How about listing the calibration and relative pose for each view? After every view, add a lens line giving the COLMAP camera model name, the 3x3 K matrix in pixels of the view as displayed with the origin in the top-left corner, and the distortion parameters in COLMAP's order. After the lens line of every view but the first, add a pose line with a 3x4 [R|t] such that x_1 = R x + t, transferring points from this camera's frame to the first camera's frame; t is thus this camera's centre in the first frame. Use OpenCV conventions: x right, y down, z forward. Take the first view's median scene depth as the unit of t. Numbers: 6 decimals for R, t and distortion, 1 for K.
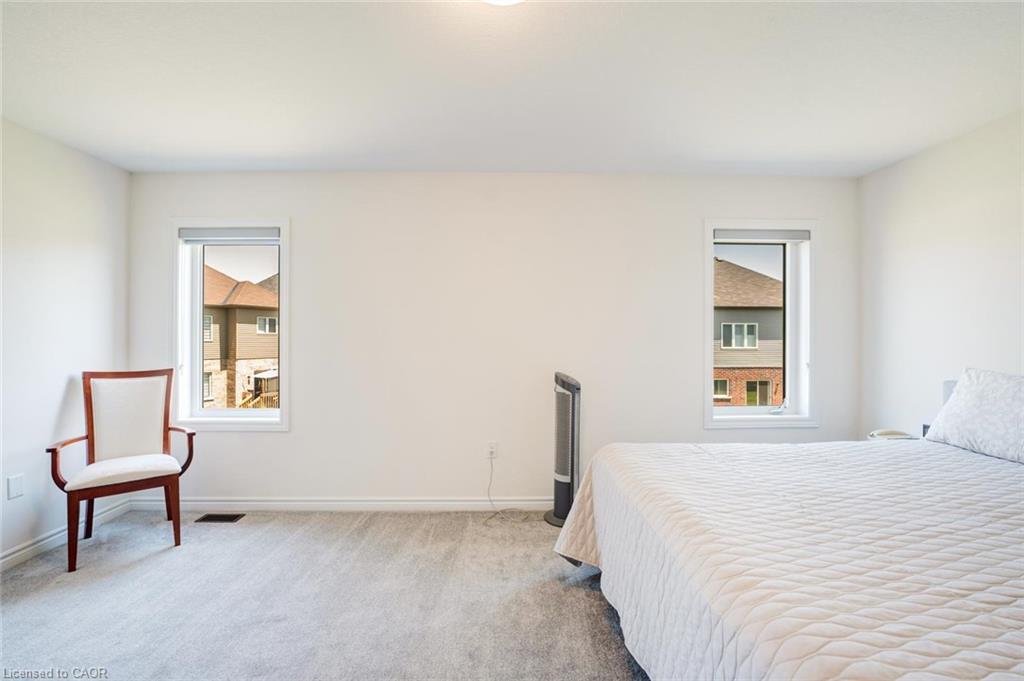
lens RADIAL K [[419.4, 0, 510.0], [0, 419.4, 337.0], [0, 0, 1]] dist [-0.020408, 0.000140]
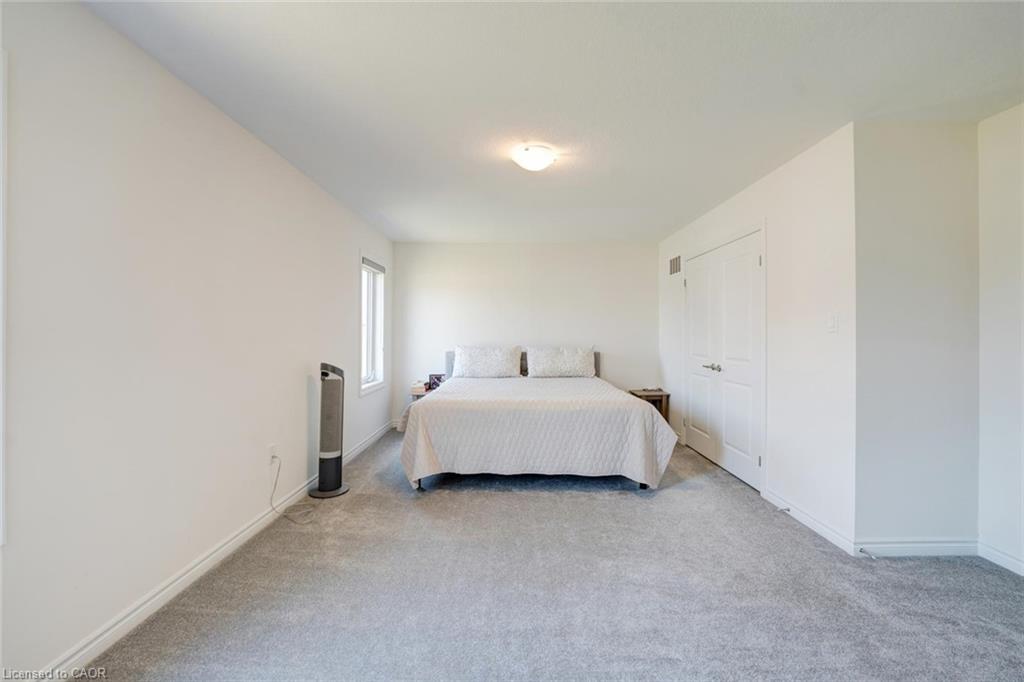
lens RADIAL K [[419.4, 0, 510.0], [0, 419.4, 337.5], [0, 0, 1]] dist [-0.020408, 0.000140]
pose [[0.021125, -0.008077, 0.999744, -1.006514], [0.000571, 0.999967, 0.008067, 0.008986], [-0.999777, 0.000400, 0.021129, 0.497304]]
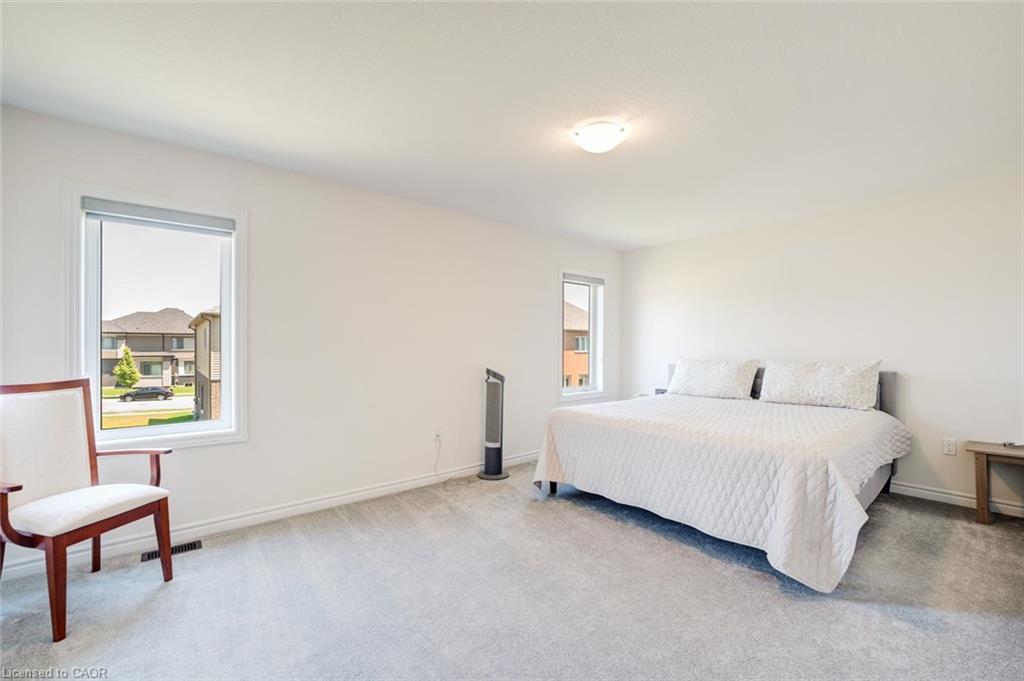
lens RADIAL K [[422.6, 0, 506.1], [0, 422.6, 356.9], [0, 0, 1]] dist [-0.024144, -0.000189]
pose [[0.781656, -0.014289, 0.623546, -0.700269], [0.000824, 0.999760, 0.021877, 0.019968], [-0.623710, -0.016586, 0.781480, -0.094463]]
